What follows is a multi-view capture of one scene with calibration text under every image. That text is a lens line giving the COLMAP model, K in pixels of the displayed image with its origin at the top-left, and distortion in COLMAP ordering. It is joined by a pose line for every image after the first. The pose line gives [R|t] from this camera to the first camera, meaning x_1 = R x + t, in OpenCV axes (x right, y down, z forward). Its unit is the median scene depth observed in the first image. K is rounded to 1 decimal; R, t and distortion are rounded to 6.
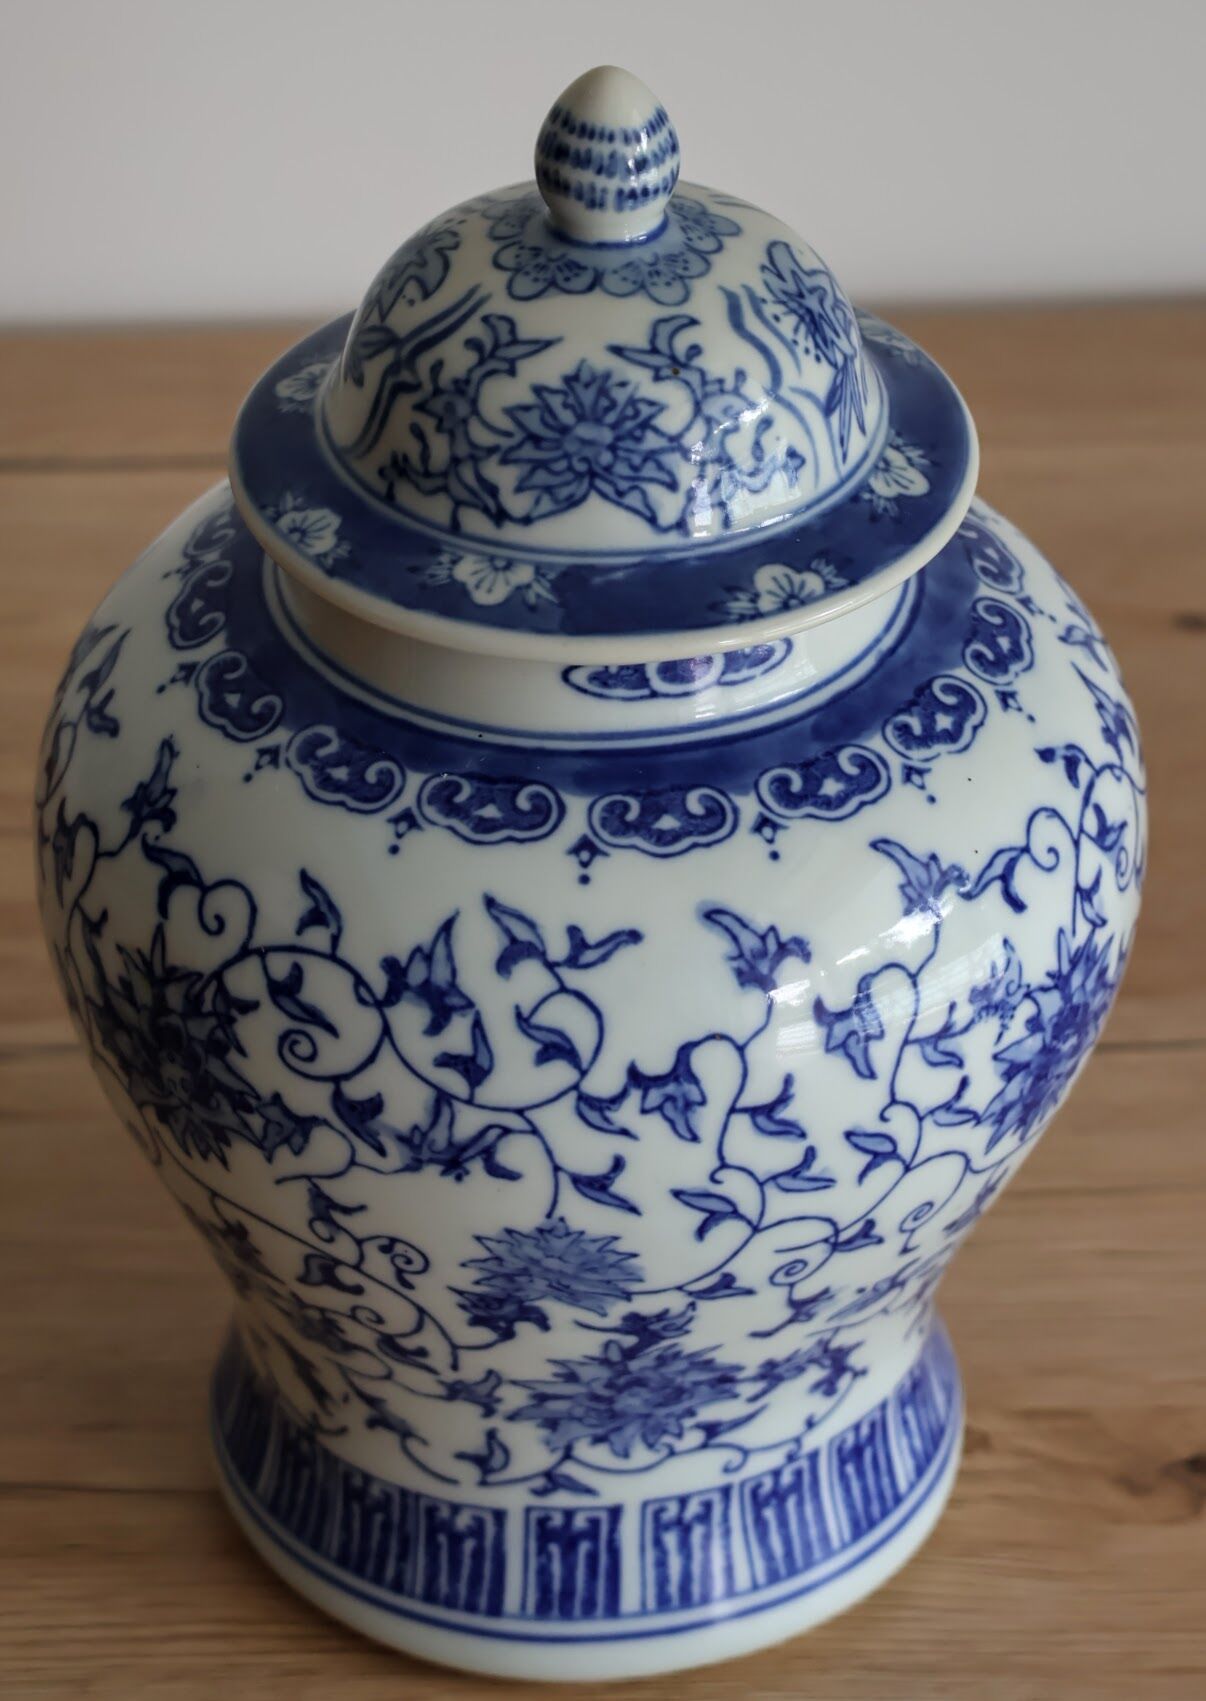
lens RADIAL K [[5948.3, 0, 565.3], [0, 5948.3, 806.1], [0, 0, 1]] dist [0.458993, 0.000000]
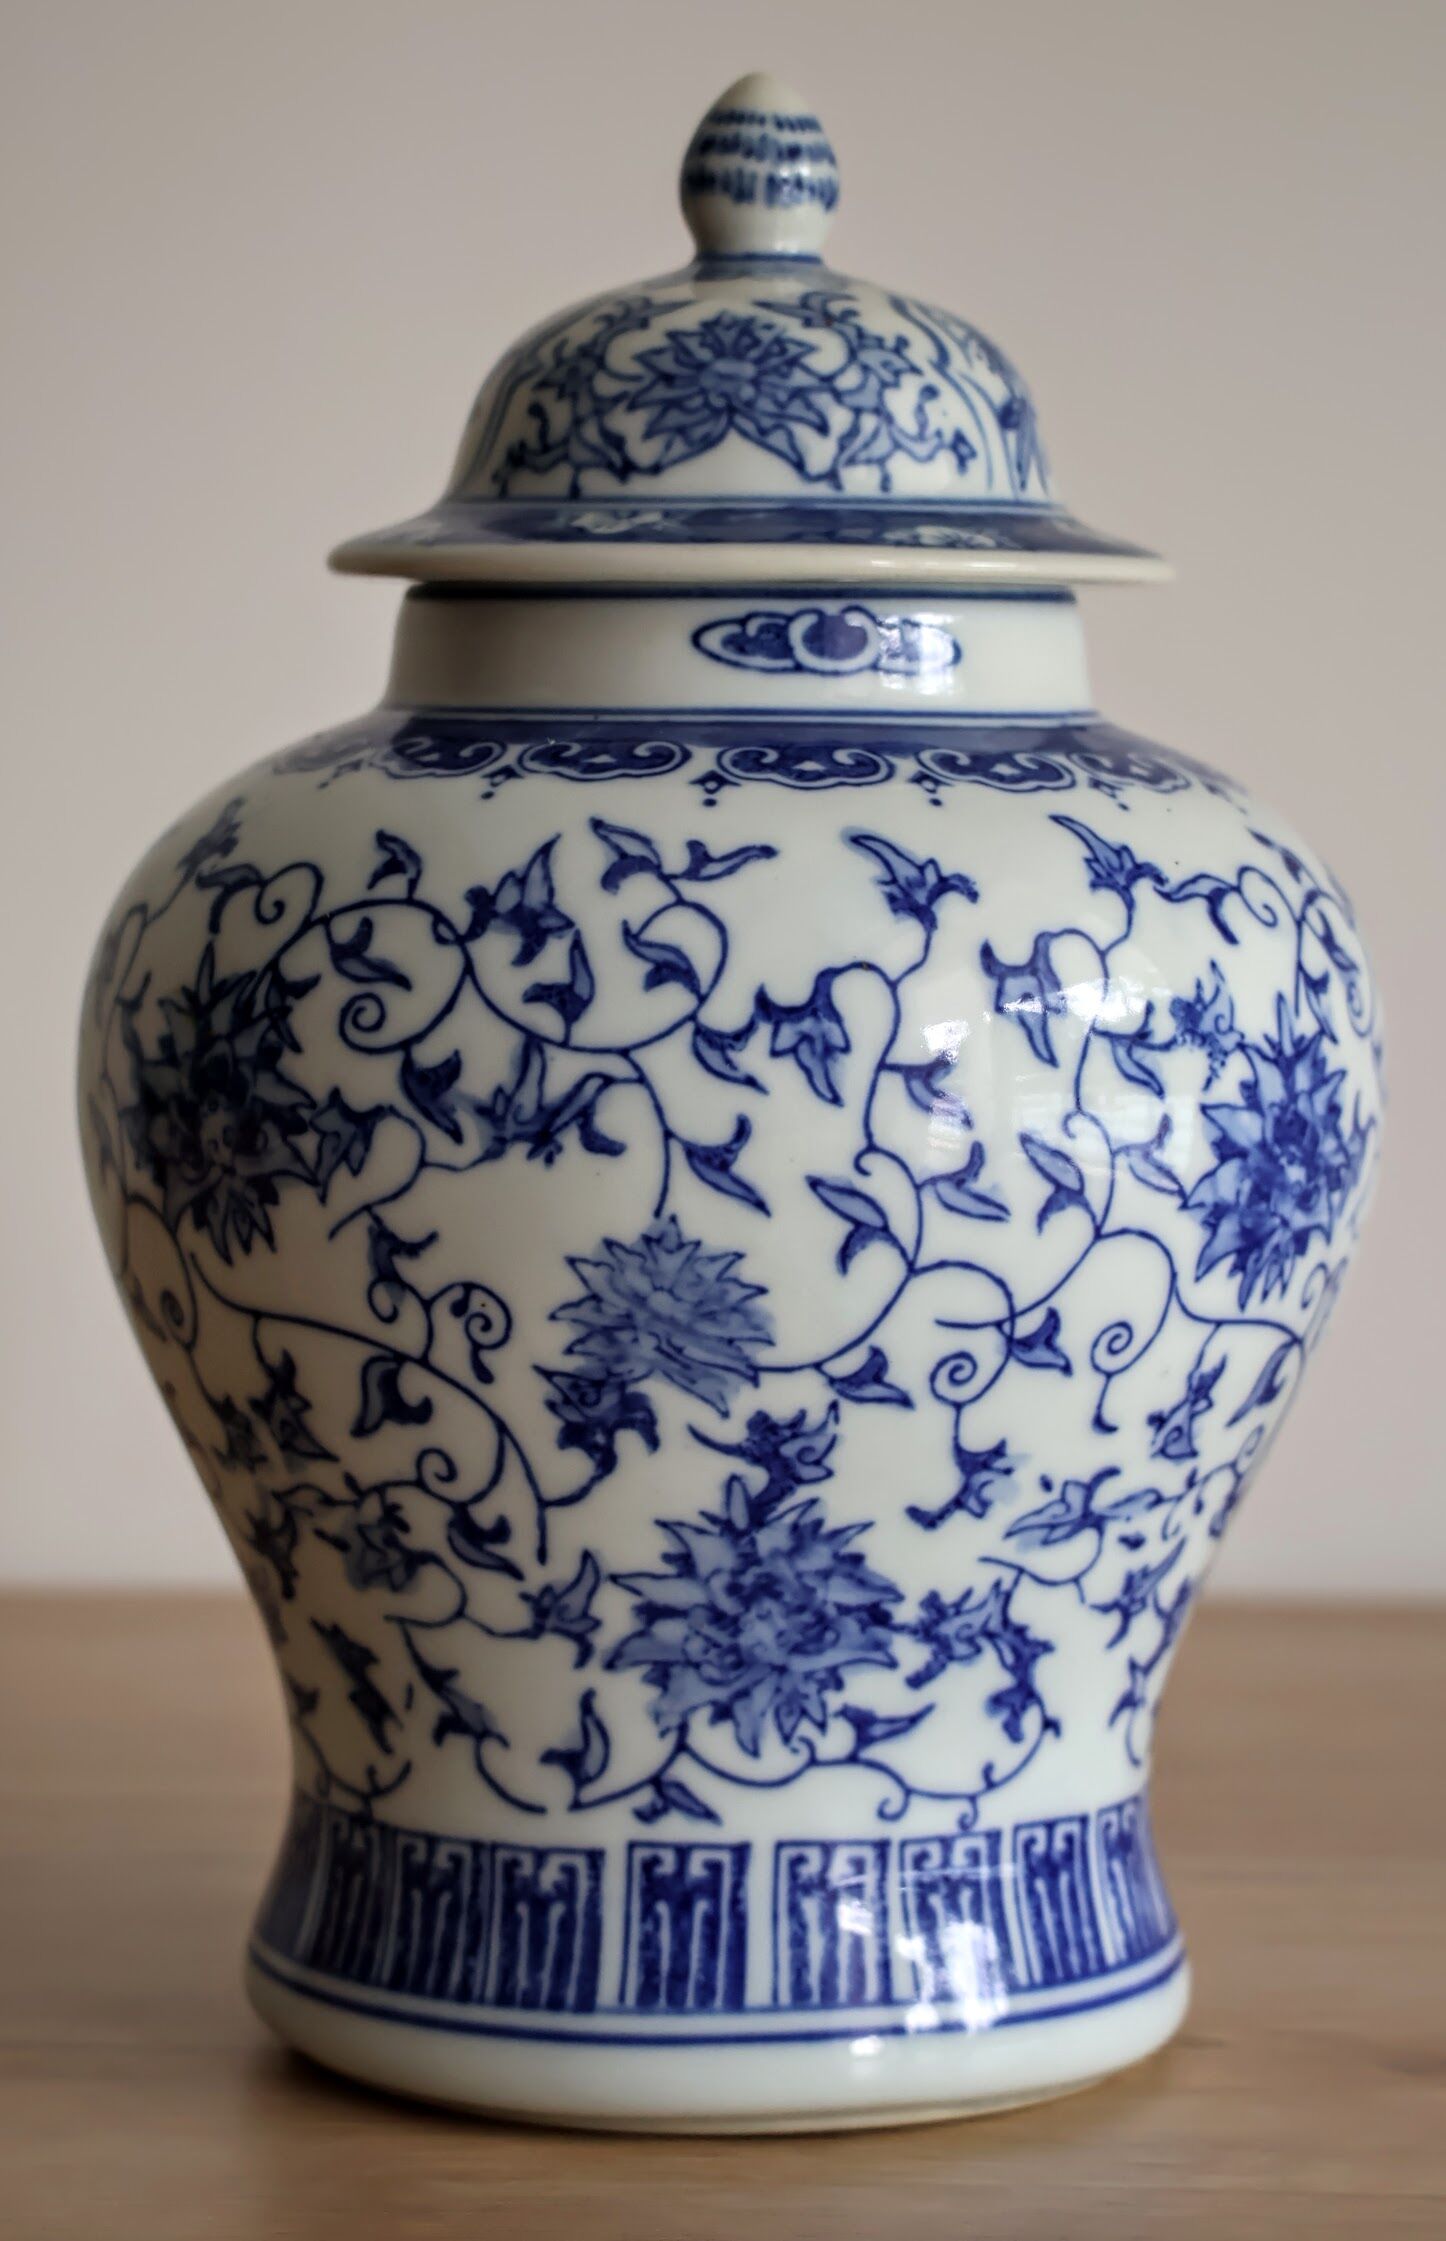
lens RADIAL K [[5967.0, 0, 703.1], [0, 5967.0, 1101.0], [0, 0, 1]] dist [0.444616, 0.000000]
pose [[0.999409, 0.014625, -0.031098, 0.028573], [-0.028364, 0.861947, -0.506205, 0.467335], [0.019402, 0.506788, 0.861852, 0.282982]]
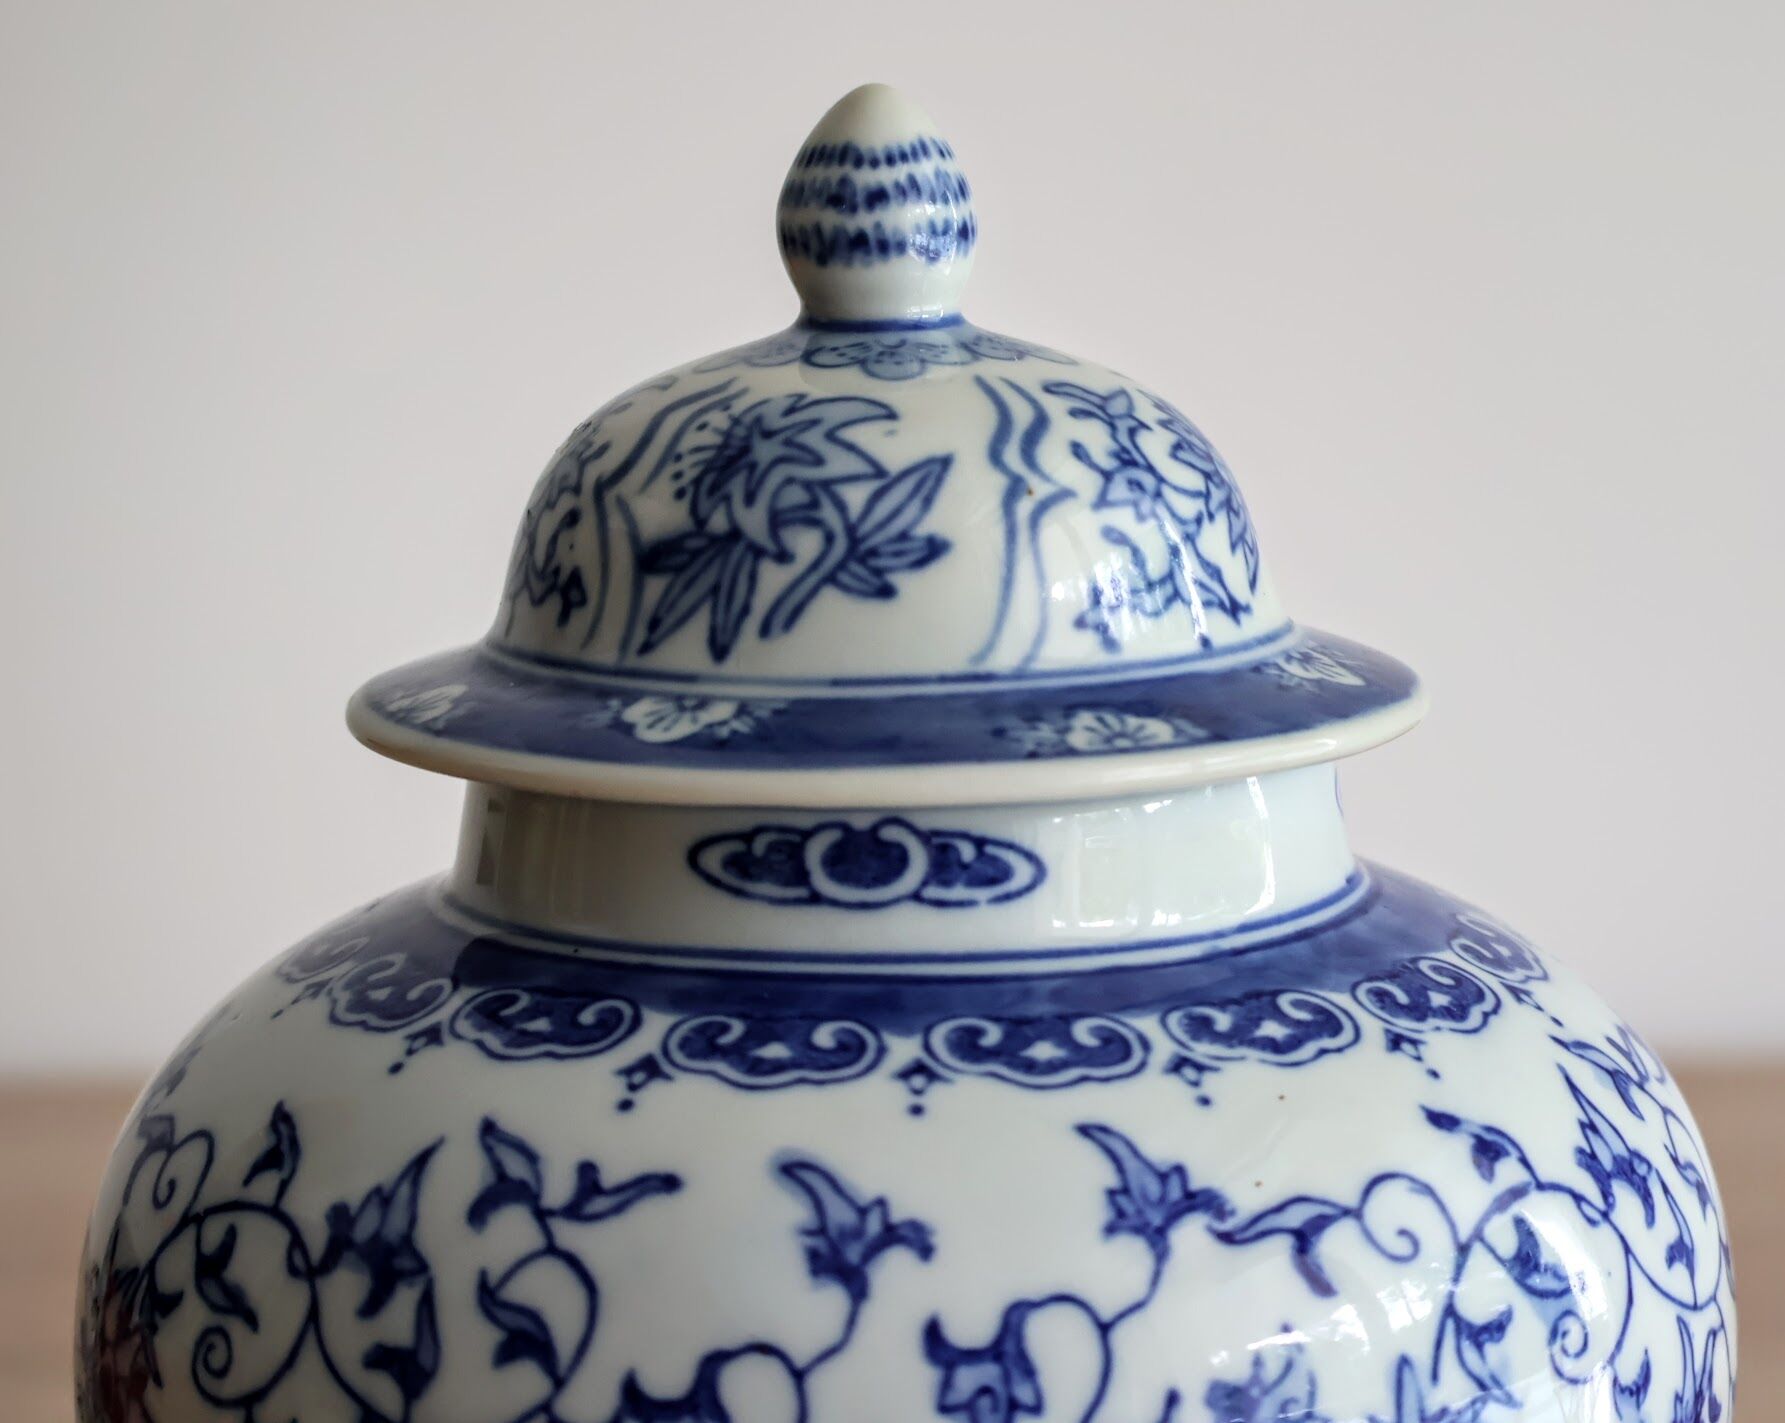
lens RADIAL K [[5968.7, 0, 940.5], [0, 5968.7, 714.0], [0, 0, 1]] dist [0.369644, 0.000000]
pose [[0.933943, 0.045310, -0.354538, 0.263098], [-0.194913, 0.896022, -0.398939, 0.226178], [0.299598, 0.441691, 0.845666, 0.419302]]
